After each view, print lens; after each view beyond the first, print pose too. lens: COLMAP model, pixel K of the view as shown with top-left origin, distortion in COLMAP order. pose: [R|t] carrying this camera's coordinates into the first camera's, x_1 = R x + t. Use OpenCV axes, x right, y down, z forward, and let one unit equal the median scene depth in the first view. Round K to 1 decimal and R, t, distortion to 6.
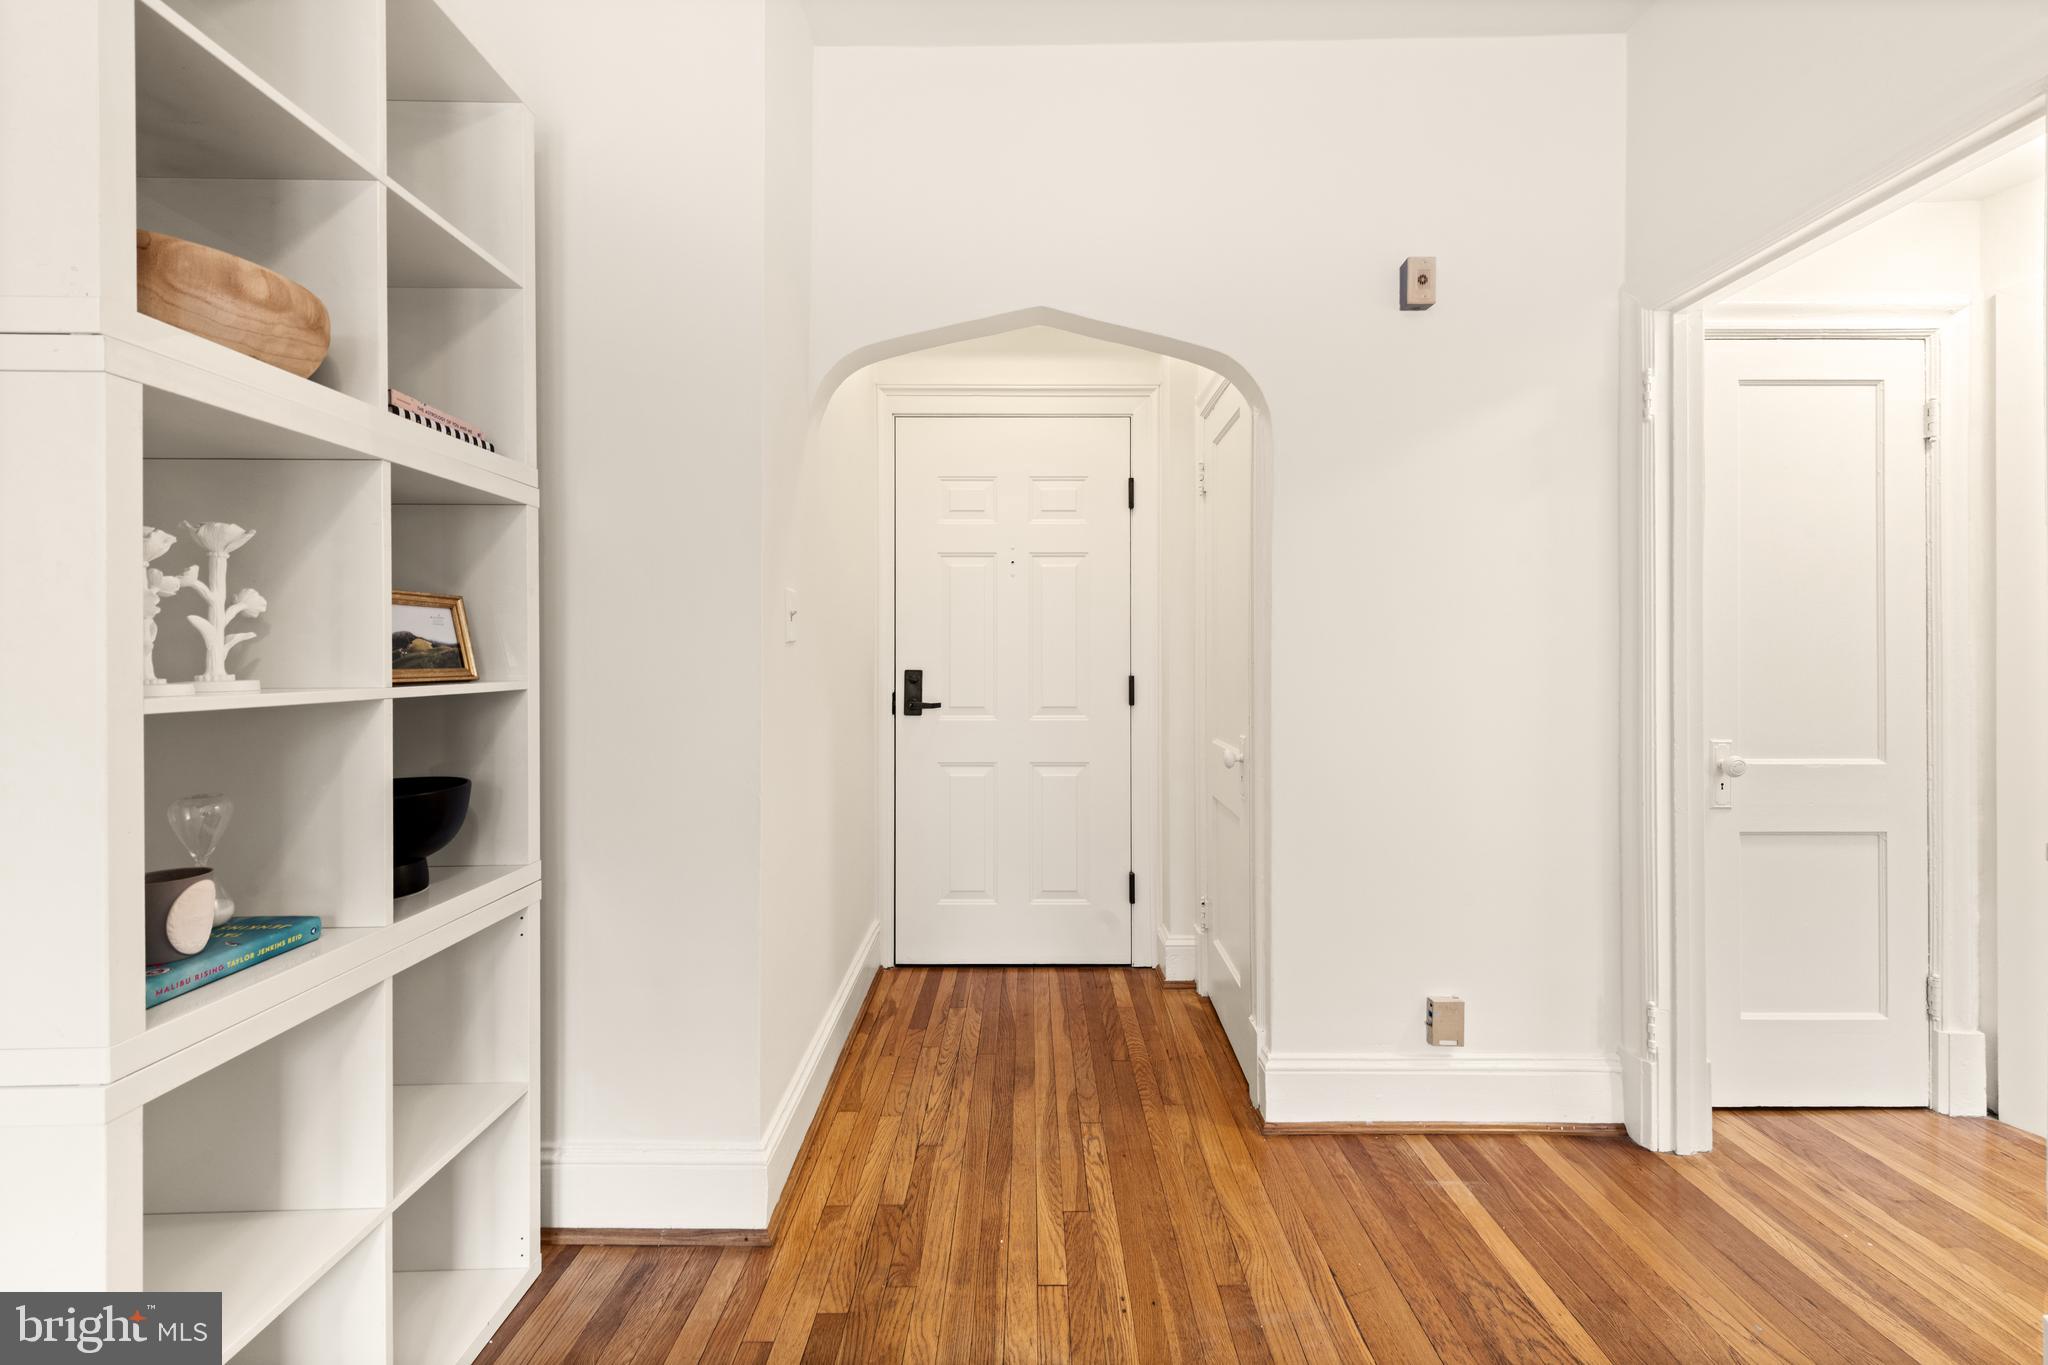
lens RADIAL K [[819.9, 0, 1035.0], [0, 819.9, 654.8], [0, 0, 1]] dist [0.001170, -0.000075]
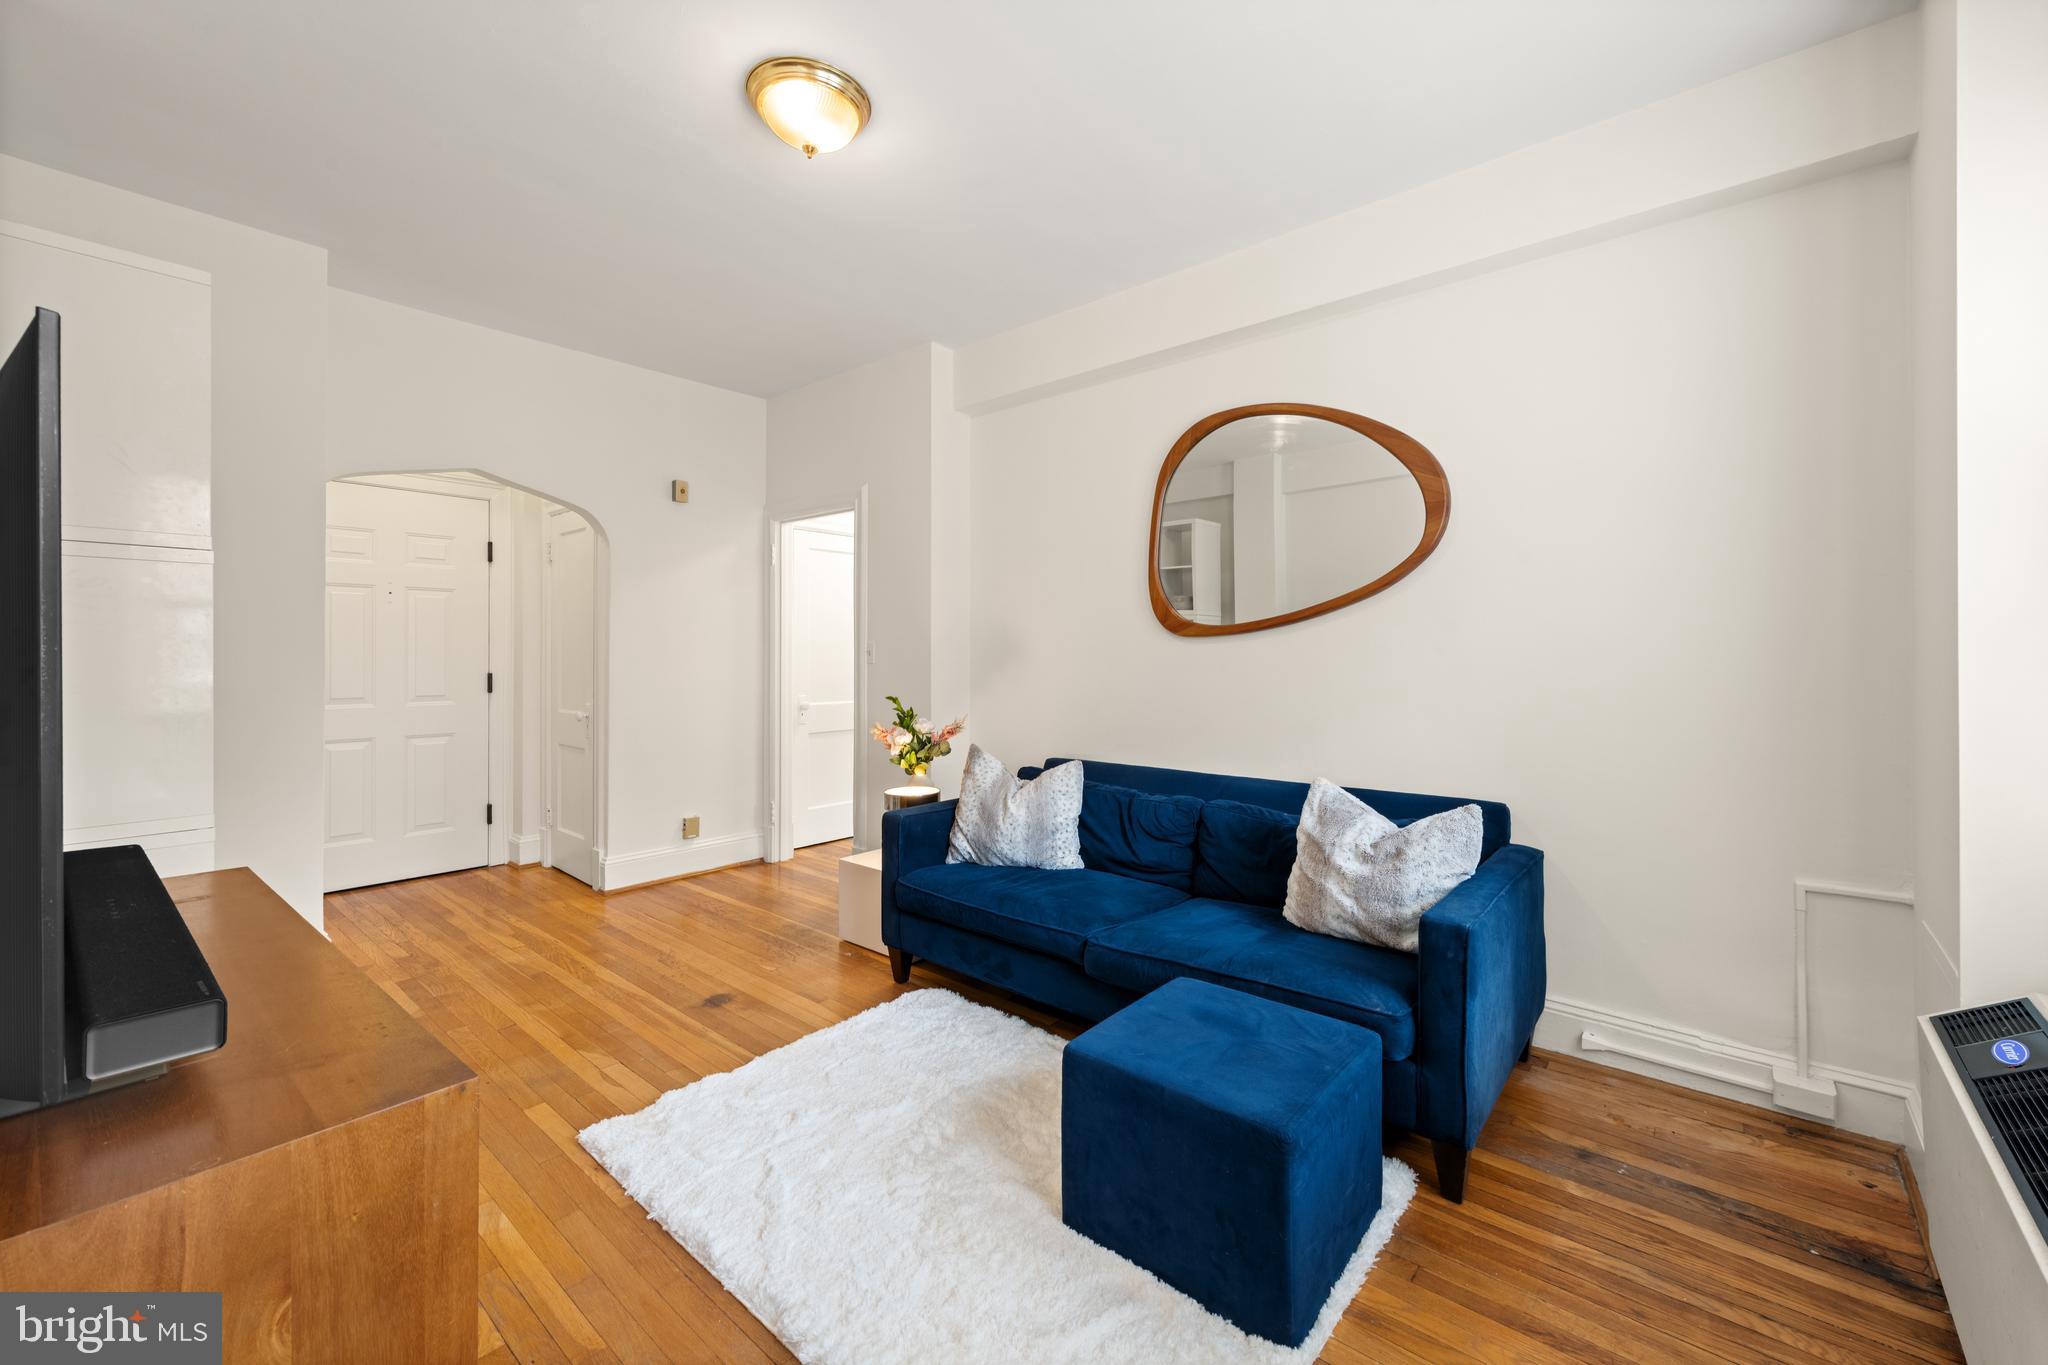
lens RADIAL K [[819.9, 0, 1035.0], [0, 819.9, 654.8], [0, 0, 1]] dist [0.001170, -0.000075]
pose [[0.654746, 0.001130, 0.755848, -0.558063], [-0.006226, 0.999973, 0.003899, -0.030883], [-0.755823, -0.007259, 0.654735, -1.133064]]
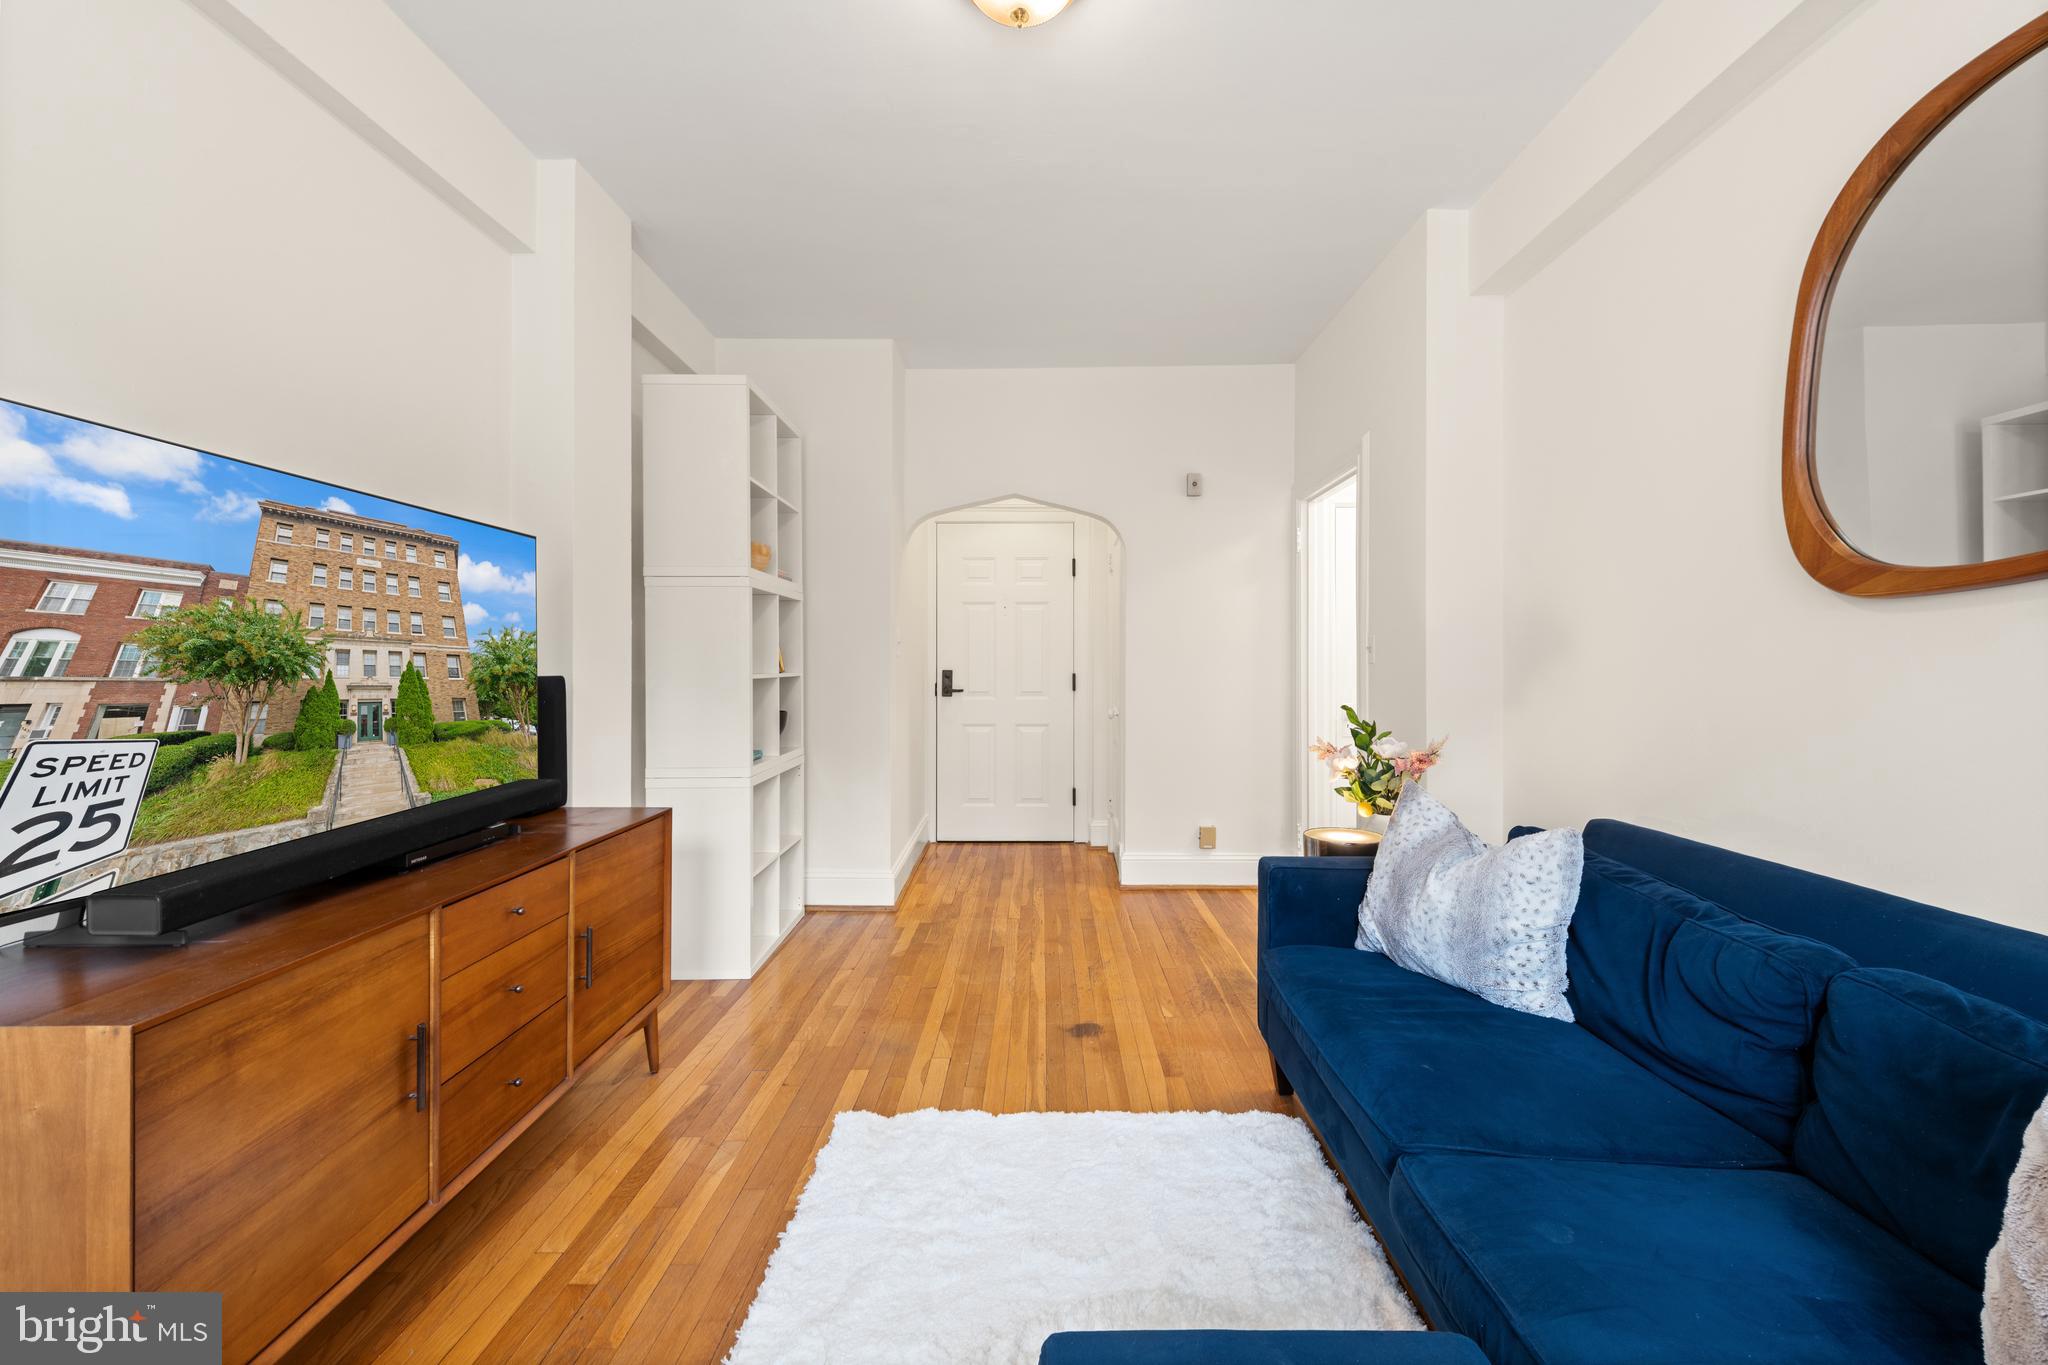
lens RADIAL K [[806.1, 0, 1025.1], [0, 806.1, 669.6], [0, 0, 1]] dist [-0.001548, -0.000353]
pose [[0.999749, 0.002114, -0.022299, 0.080301], [-0.001844, 0.999925, 0.012118, -0.004887], [0.022323, -0.012074, 0.999678, -1.053488]]
